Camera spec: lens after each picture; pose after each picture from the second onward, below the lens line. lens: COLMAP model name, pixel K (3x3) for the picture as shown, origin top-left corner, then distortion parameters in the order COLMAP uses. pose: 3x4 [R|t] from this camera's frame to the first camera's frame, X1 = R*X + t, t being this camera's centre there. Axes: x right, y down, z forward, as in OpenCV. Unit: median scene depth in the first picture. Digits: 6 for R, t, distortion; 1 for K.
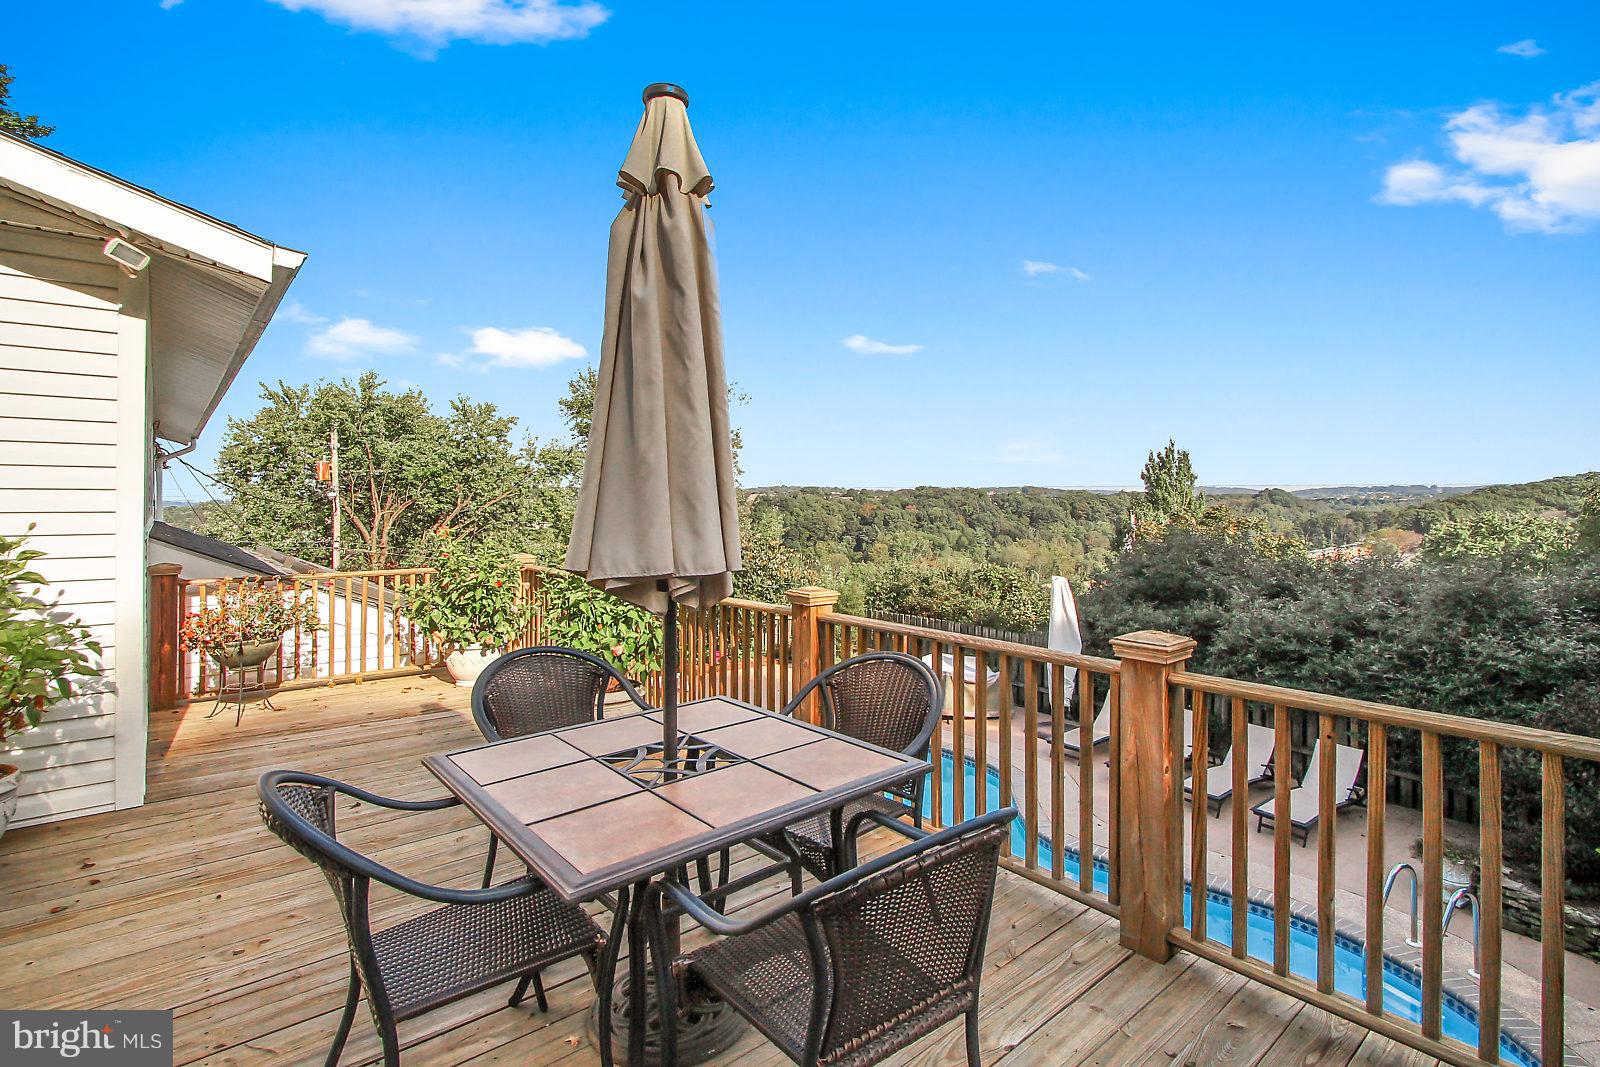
lens RADIAL K [[781.5, 0, 811.7], [0, 781.5, 524.4], [0, 0, 1]] dist [-0.004764, 0.000289]
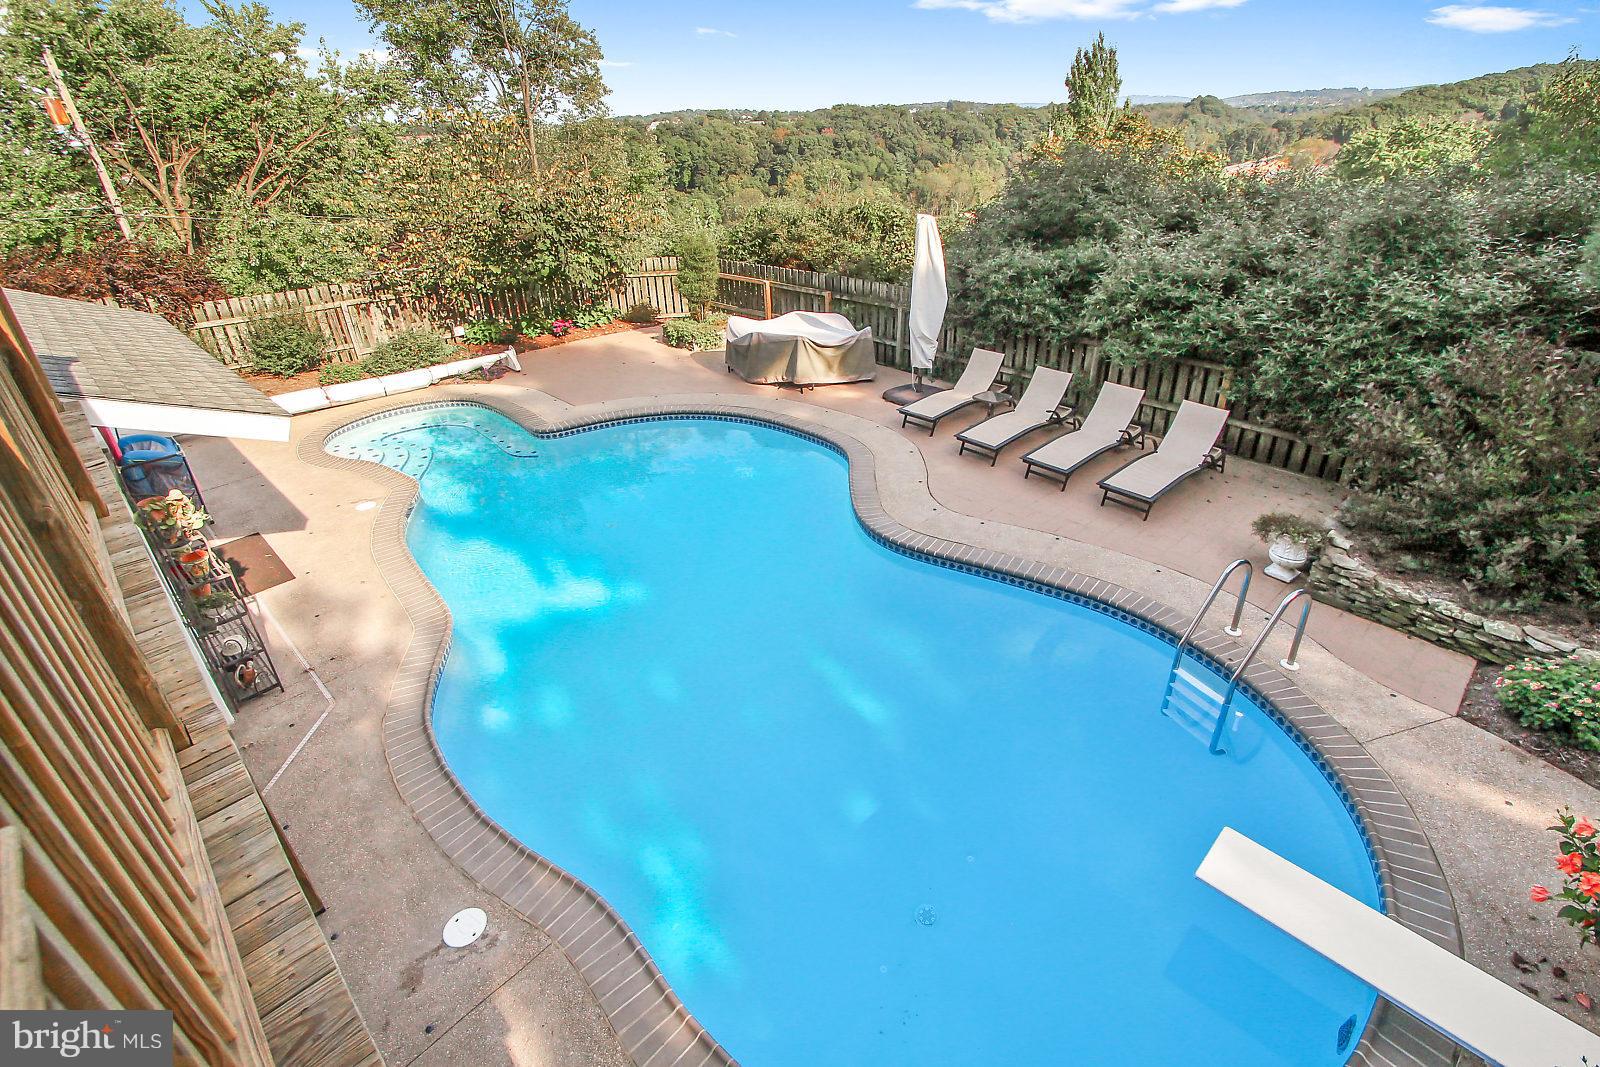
lens RADIAL K [[744.5, 0, 791.8], [0, 744.5, 527.5], [0, 0, 1]] dist [-0.011777, -0.000134]
pose [[0.996056, -0.069095, 0.055663, 0.099660], [0.036731, 0.892179, 0.450185, 0.002842], [-0.080766, -0.446365, 0.891199, 0.148096]]
